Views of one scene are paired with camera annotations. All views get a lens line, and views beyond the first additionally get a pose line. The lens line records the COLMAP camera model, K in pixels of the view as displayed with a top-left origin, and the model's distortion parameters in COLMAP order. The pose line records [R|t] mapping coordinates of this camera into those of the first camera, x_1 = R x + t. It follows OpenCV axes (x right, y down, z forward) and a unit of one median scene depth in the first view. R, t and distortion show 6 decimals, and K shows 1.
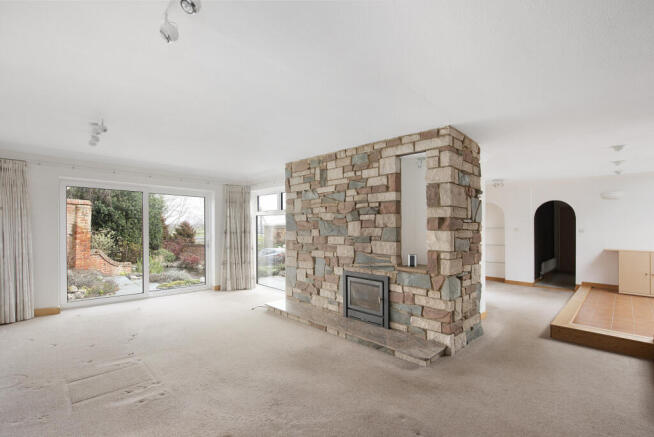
lens RADIAL K [[301.4, 0, 327.0], [0, 301.4, 218.5], [0, 0, 1]] dist [0.000358, 0.000002]
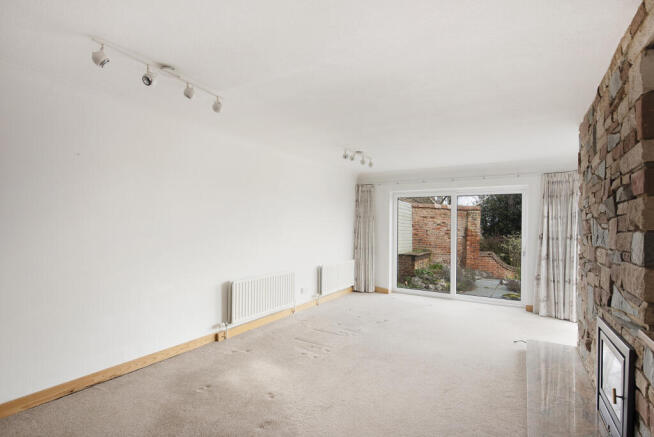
lens RADIAL K [[322.6, 0, 327.2], [0, 322.6, 230.3], [0, 0, 1]] dist [-0.000142, -0.000048]
pose [[0.226857, 0.004548, -0.973917, 0.329139], [0.019957, 0.999757, 0.009317, 0.009231], [0.973724, -0.021550, 0.226711, 0.300832]]
